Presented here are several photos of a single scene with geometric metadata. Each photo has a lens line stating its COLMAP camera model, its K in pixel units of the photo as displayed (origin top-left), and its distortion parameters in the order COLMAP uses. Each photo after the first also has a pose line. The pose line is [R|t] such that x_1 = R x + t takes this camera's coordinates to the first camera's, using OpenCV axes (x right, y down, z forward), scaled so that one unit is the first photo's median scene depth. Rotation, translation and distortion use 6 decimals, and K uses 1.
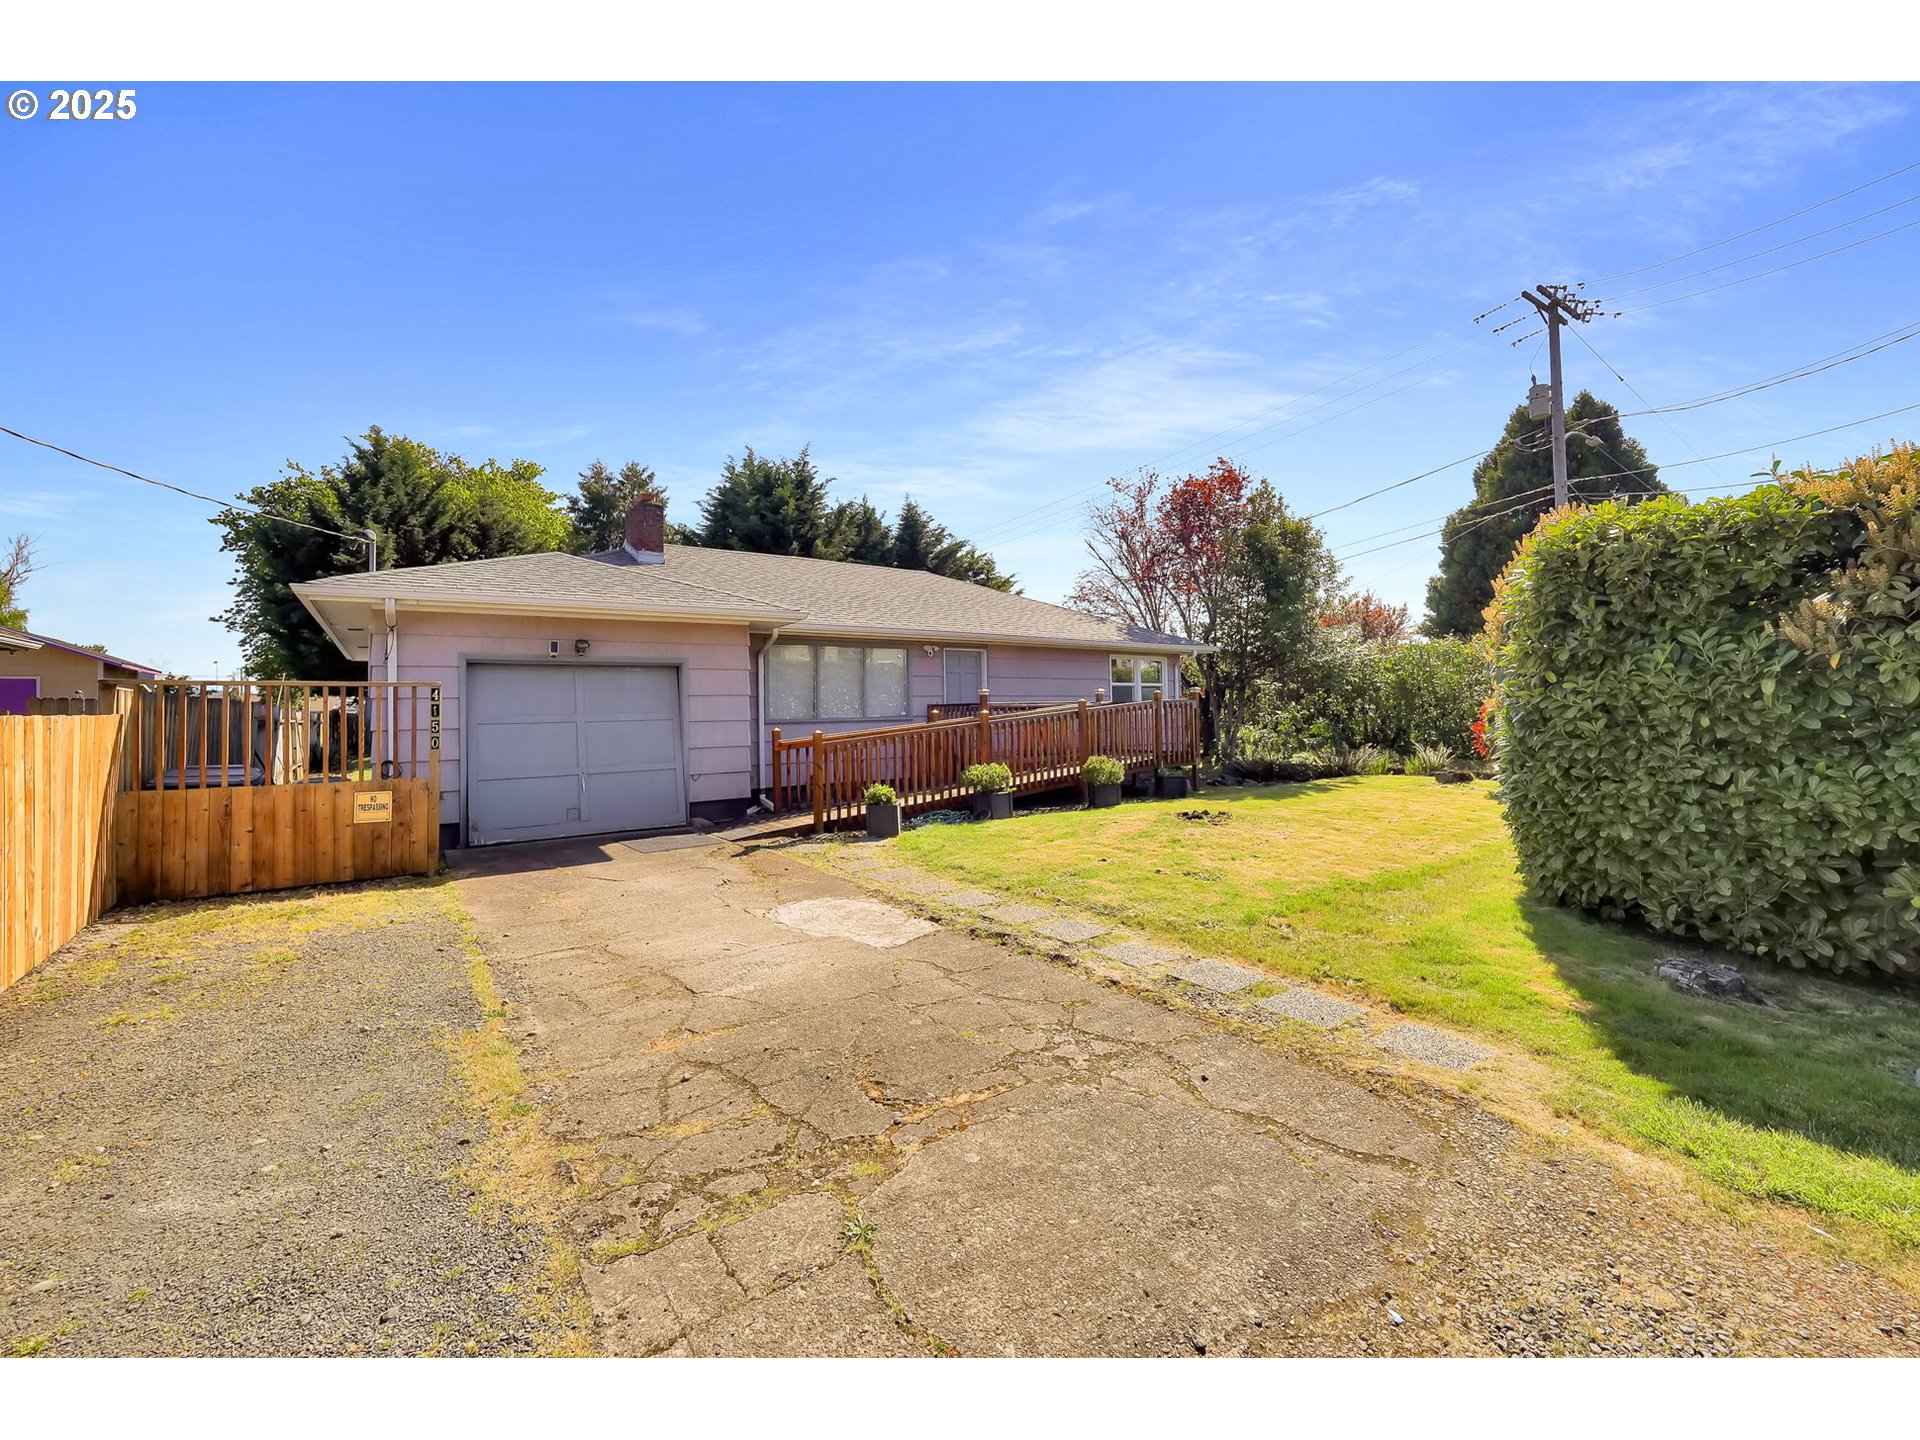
lens RADIAL K [[790.8, 0, 965.1], [0, 790.8, 692.5], [0, 0, 1]] dist [0.001226, 0.000582]
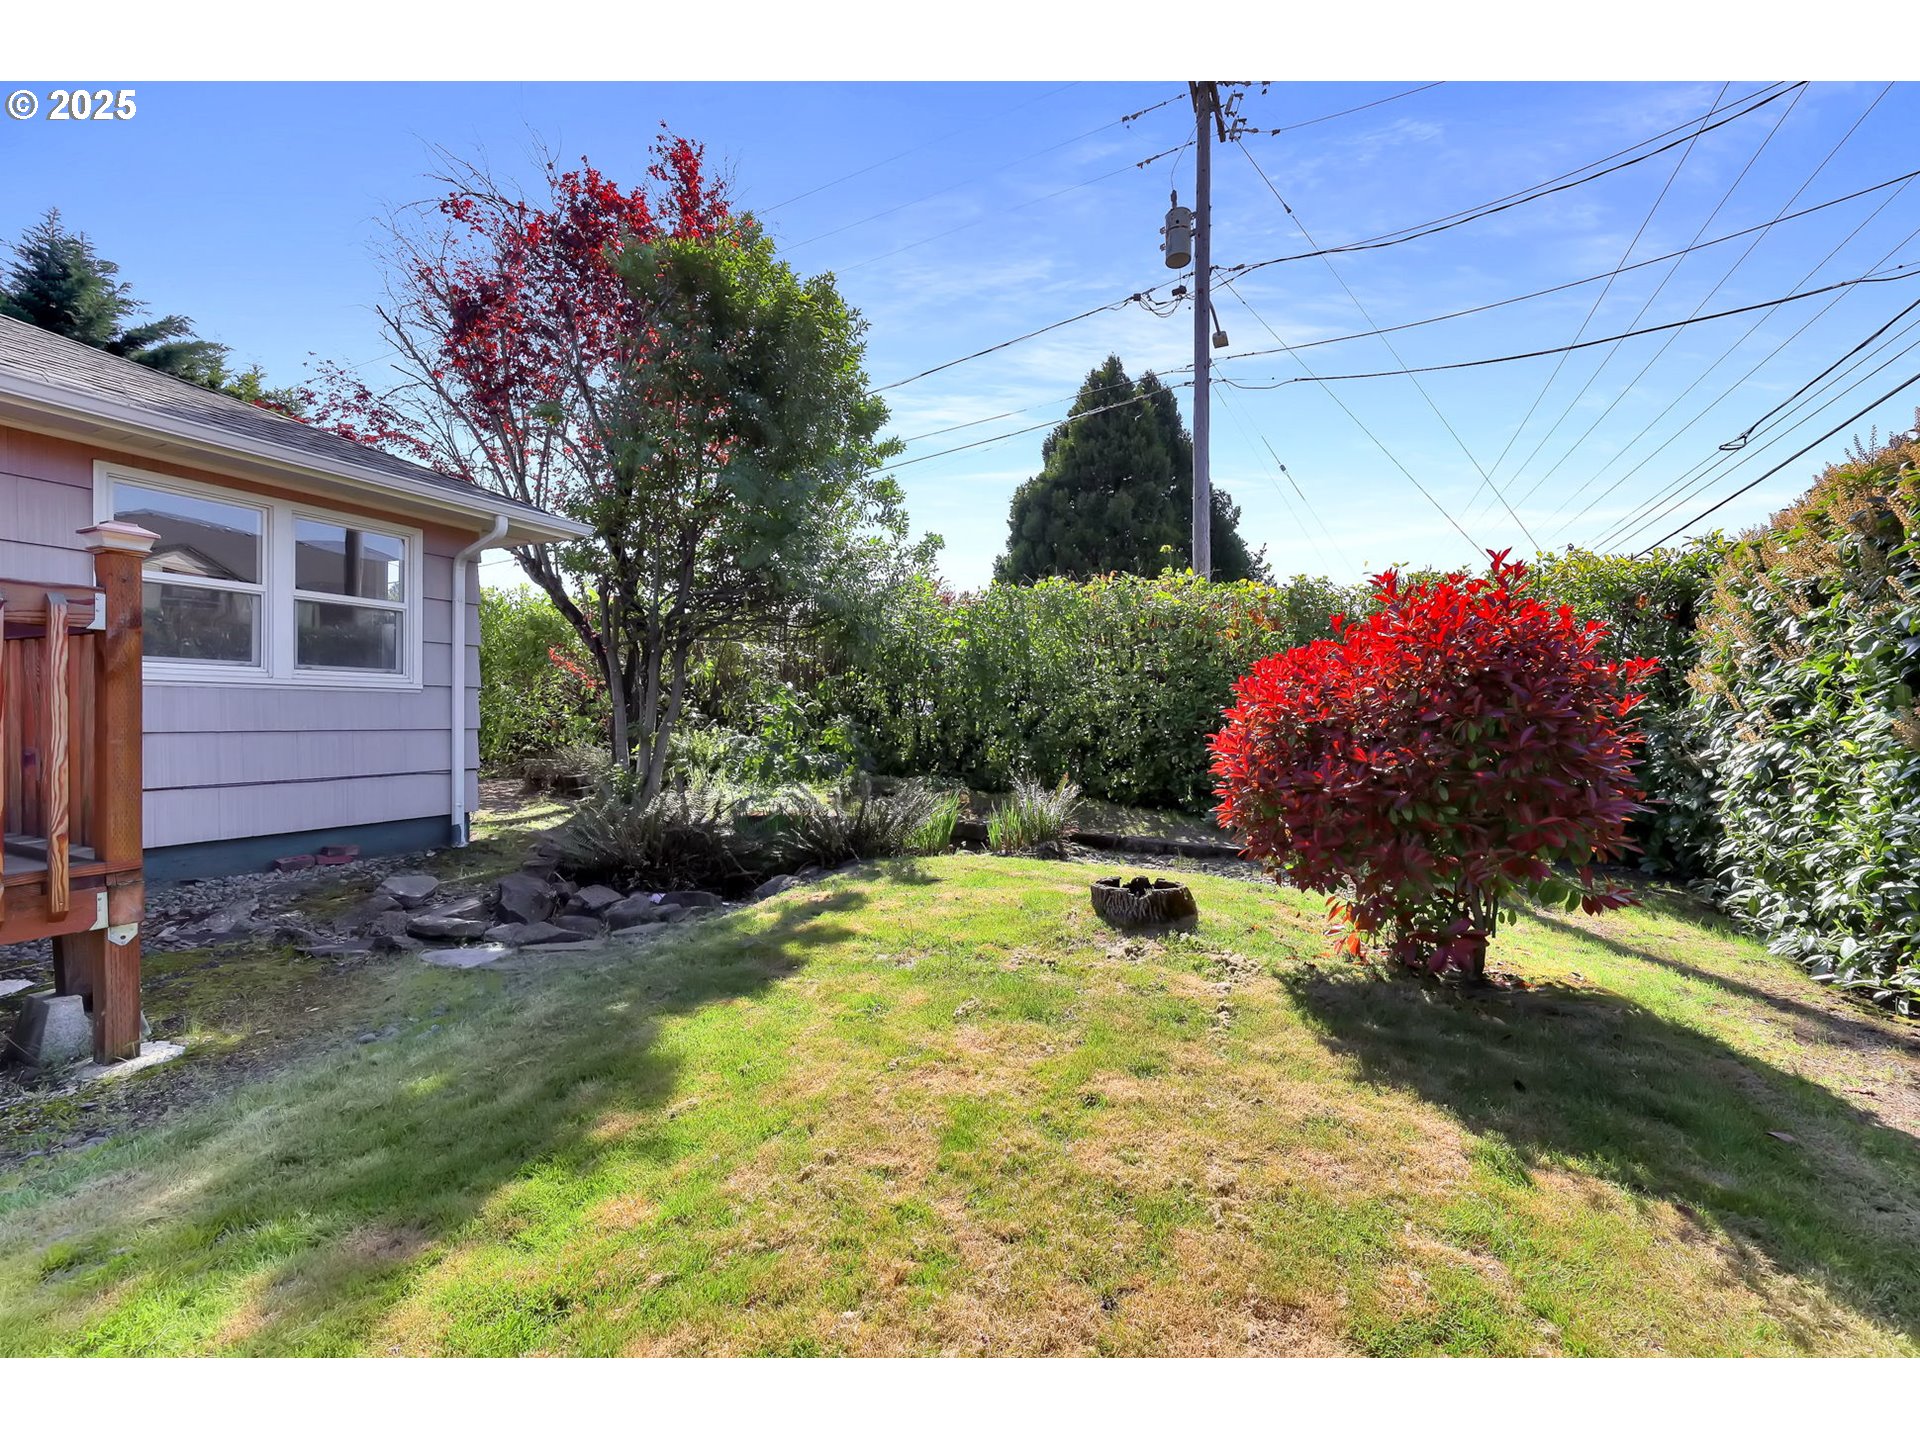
lens RADIAL K [[790.8, 0, 962.5], [0, 790.8, 721.5], [0, 0, 1]] dist [0.001226, 0.000582]
pose [[0.868293, 0.025161, 0.495414, 0.255993], [-0.043731, 0.998707, 0.025923, 0.018978], [-0.494121, -0.044173, 0.868270, 0.496721]]
